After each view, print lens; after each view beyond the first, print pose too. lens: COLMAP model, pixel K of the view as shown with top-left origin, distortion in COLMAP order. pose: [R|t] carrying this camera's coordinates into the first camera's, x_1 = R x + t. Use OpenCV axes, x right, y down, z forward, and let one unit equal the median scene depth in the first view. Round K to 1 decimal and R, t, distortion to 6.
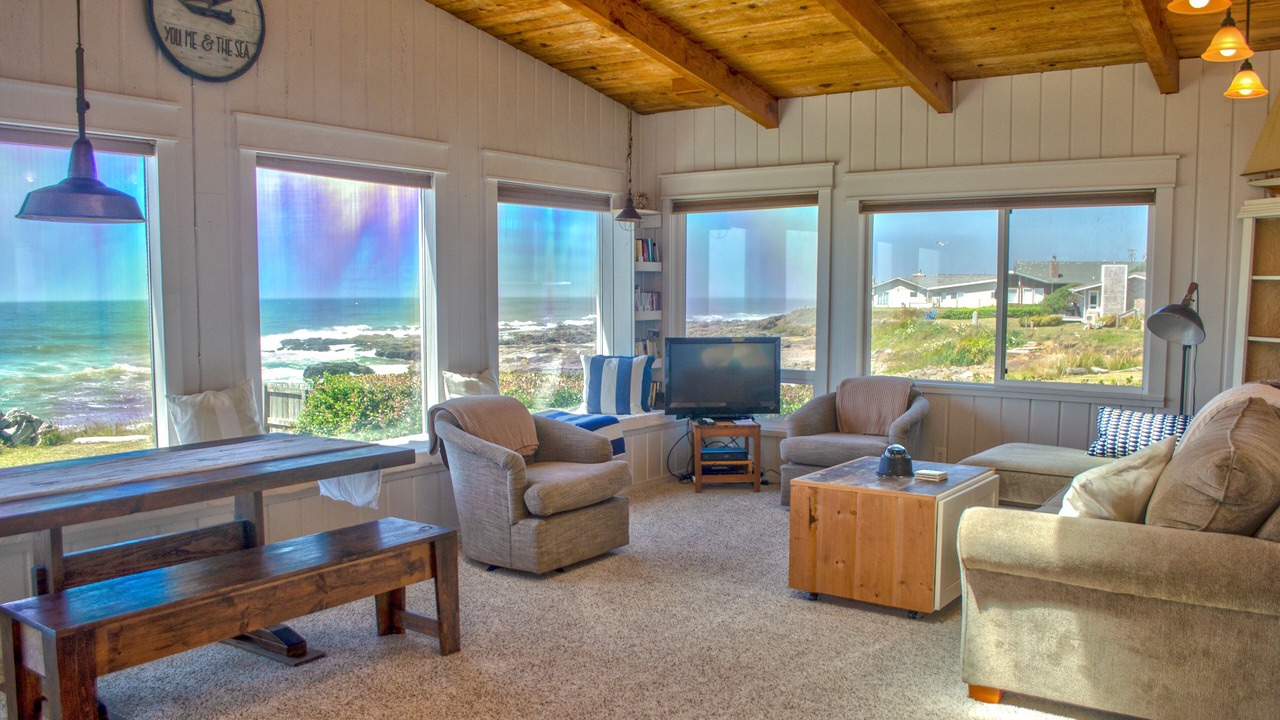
lens RADIAL K [[1059.2, 0, 639.4], [0, 1059.2, 363.2], [0, 0, 1]] dist [0.008767, -0.000376]
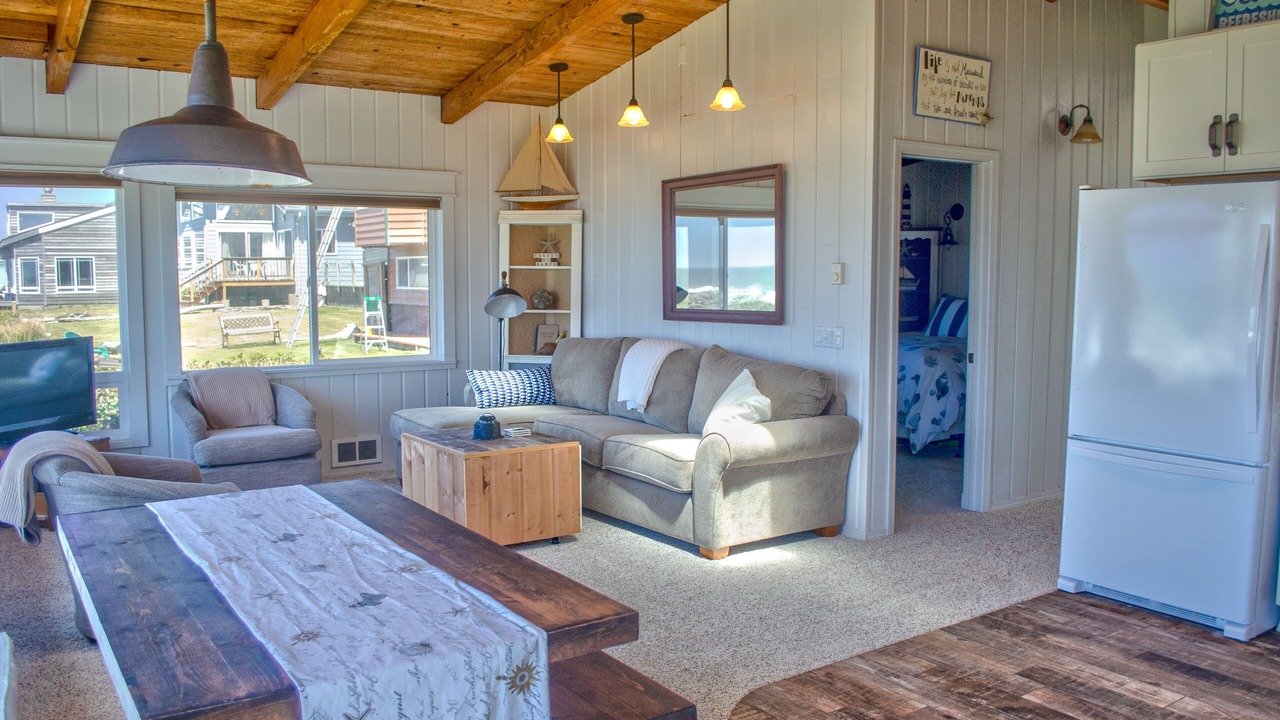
lens RADIAL K [[1059.2, 0, 640.3], [0, 1059.2, 356.9], [0, 0, 1]] dist [0.008767, -0.000376]
pose [[0.376204, -0.085318, 0.922600, -0.647053], [0.071291, 0.995465, 0.062986, -0.039205], [-0.923790, 0.042077, 0.380580, 0.321702]]
